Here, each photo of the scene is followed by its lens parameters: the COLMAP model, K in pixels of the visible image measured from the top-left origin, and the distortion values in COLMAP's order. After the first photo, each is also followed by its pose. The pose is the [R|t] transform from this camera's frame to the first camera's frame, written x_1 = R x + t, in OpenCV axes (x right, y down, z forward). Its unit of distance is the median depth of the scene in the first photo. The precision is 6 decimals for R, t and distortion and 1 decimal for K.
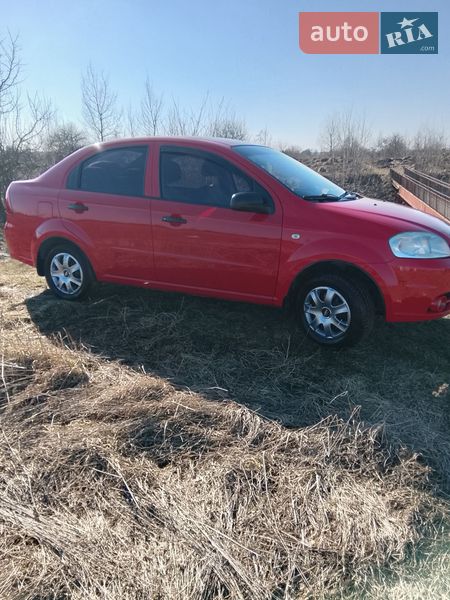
lens RADIAL K [[478.2, 0, 224.6], [0, 478.2, 296.8], [0, 0, 1]] dist [0.053389, -0.080912]
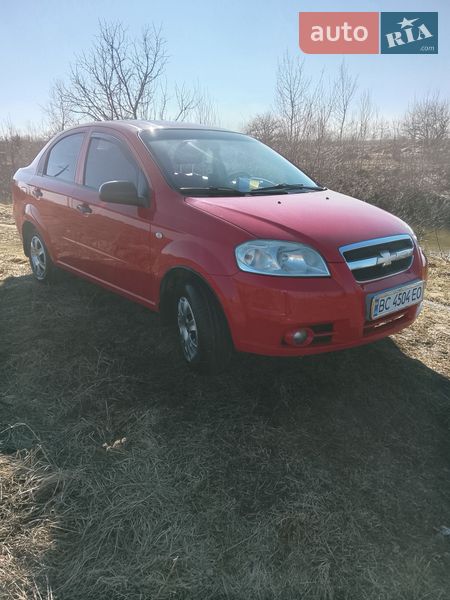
lens RADIAL K [[478.2, 0, 224.9], [0, 478.2, 303.5], [0, 0, 1]] dist [0.053389, -0.080912]
pose [[0.902115, 0.126035, -0.412679, 0.599662], [-0.111065, 0.991990, 0.060172, -0.065227], [0.416957, -0.008448, 0.908887, 0.246245]]
